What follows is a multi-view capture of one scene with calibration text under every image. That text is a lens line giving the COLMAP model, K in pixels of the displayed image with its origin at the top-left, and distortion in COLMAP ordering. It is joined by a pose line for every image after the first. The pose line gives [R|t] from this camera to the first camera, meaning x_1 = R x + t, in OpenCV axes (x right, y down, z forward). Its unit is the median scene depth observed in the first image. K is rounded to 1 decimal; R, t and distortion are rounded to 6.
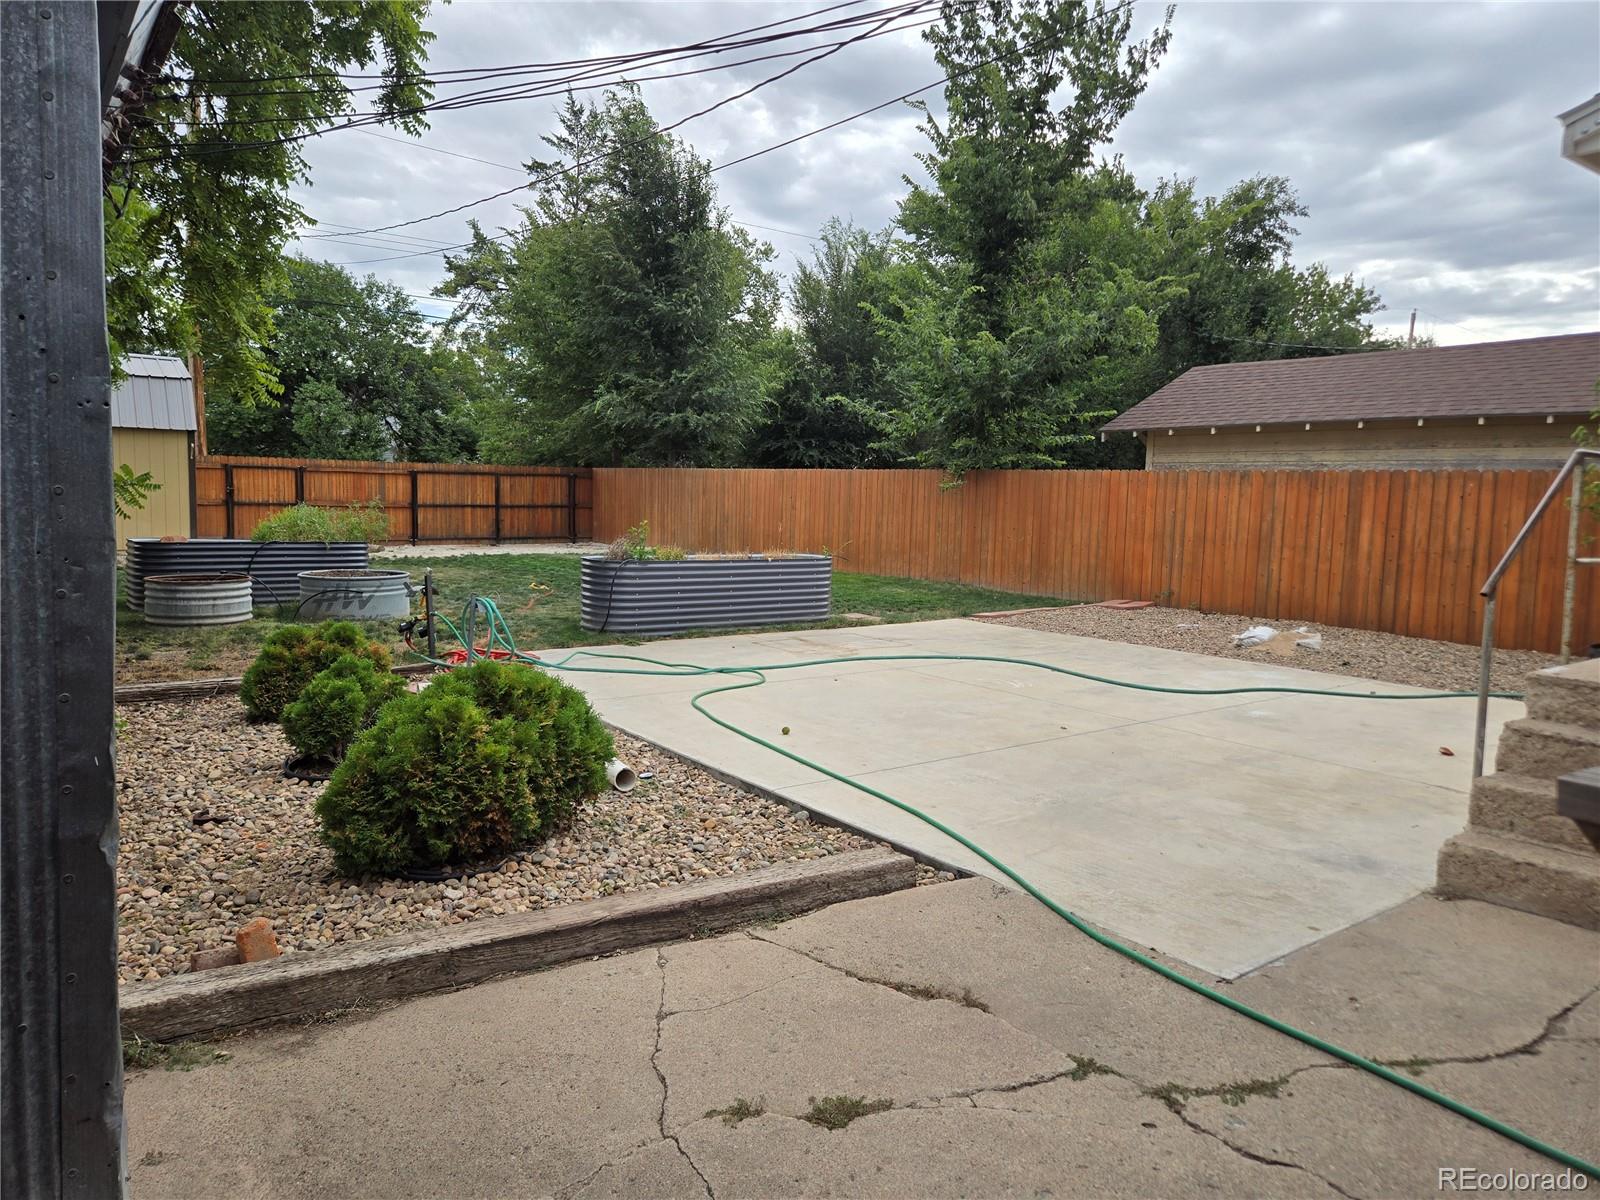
lens RADIAL K [[1069.8, 0, 800.4], [0, 1069.8, 587.9], [0, 0, 1]] dist [0.066482, -0.049993]
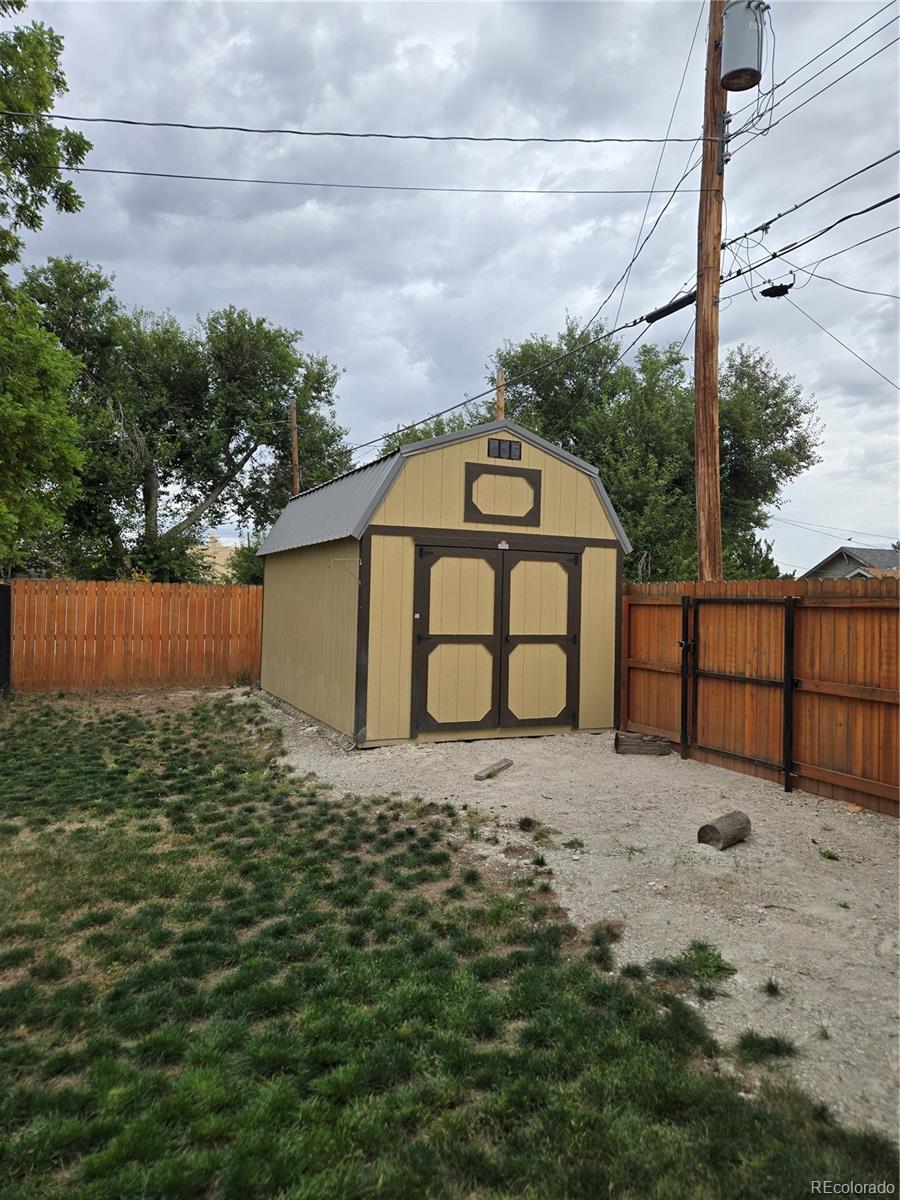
lens RADIAL K [[802.4, 0, 450.0], [0, 802.4, 600.0], [0, 0, 1]] dist [0.066482, -0.049993]
pose [[-0.223772, -0.036479, -0.973959, -0.111607], [-0.124766, 0.992150, -0.008494, -0.085987], [0.966623, 0.119616, -0.226567, 0.882149]]
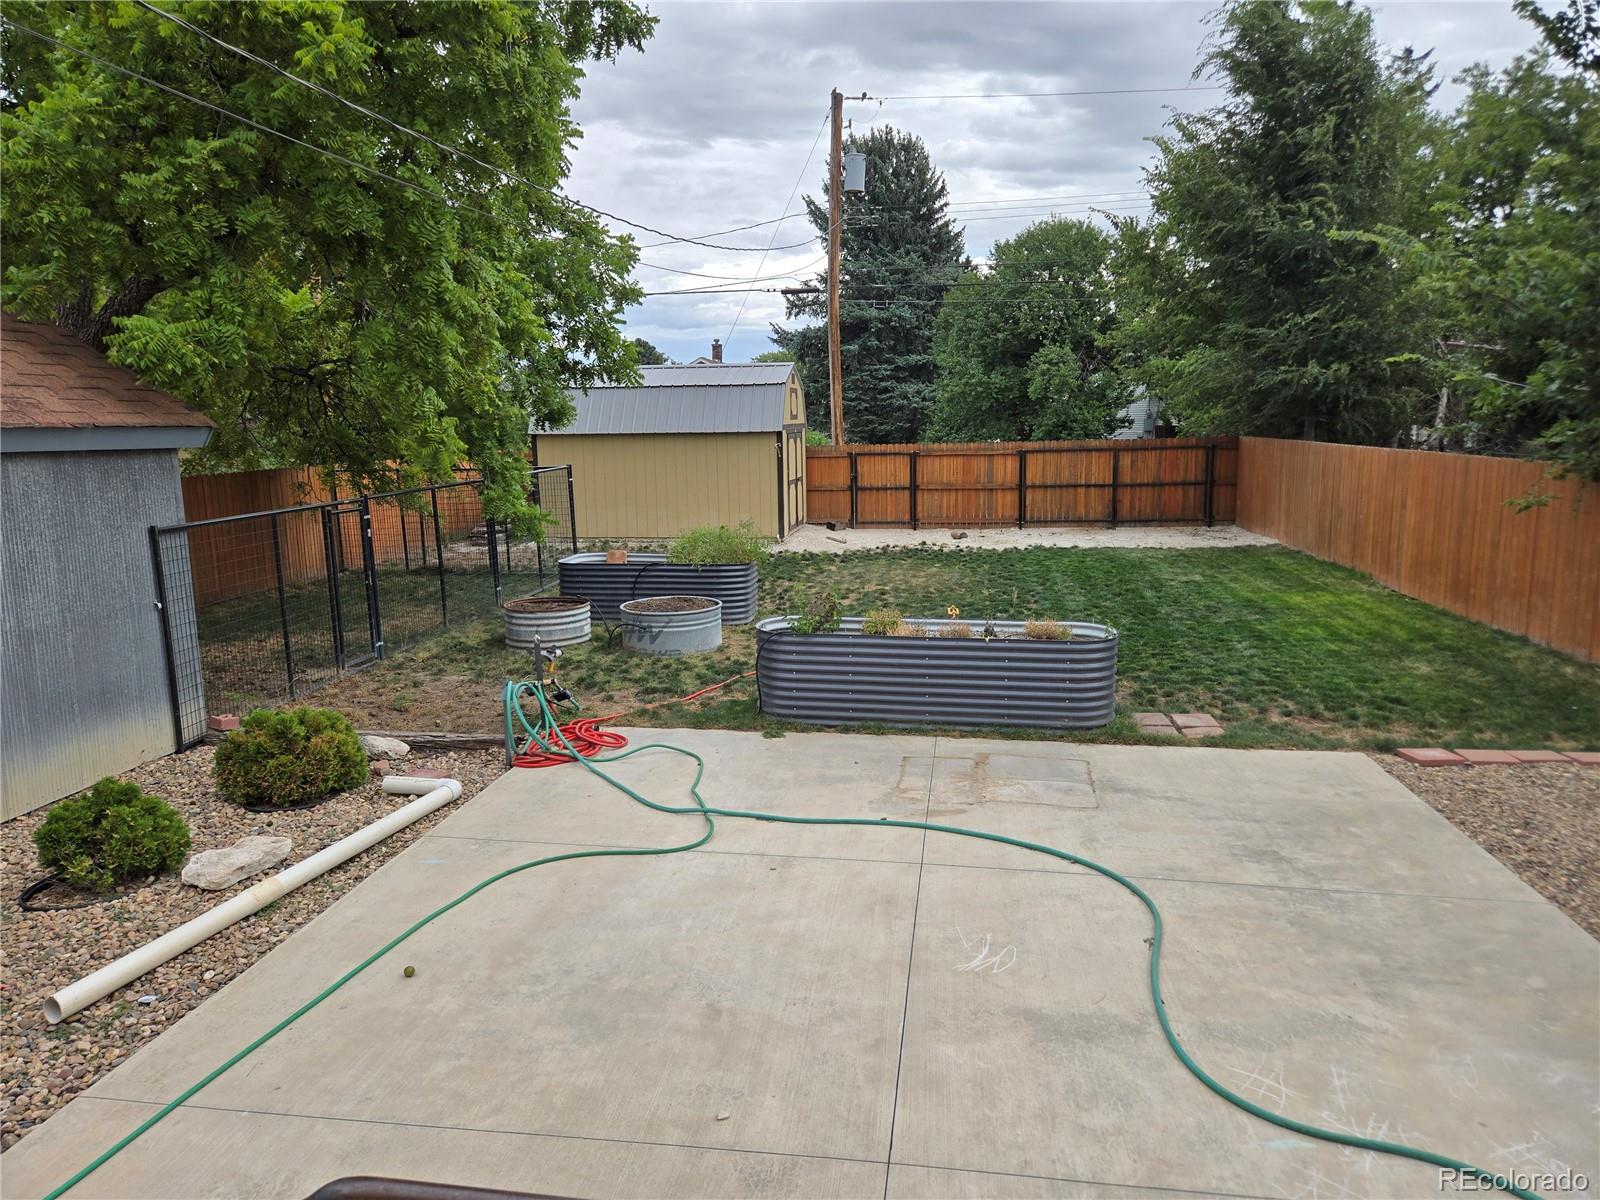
lens RADIAL K [[1069.8, 0, 800.4], [0, 1069.8, 587.9], [0, 0, 1]] dist [0.066482, -0.049993]
pose [[0.690967, 0.077743, -0.718693, 0.197322], [-0.029932, 0.996424, 0.079009, -0.055989], [0.722266, -0.033081, 0.690824, 0.195244]]
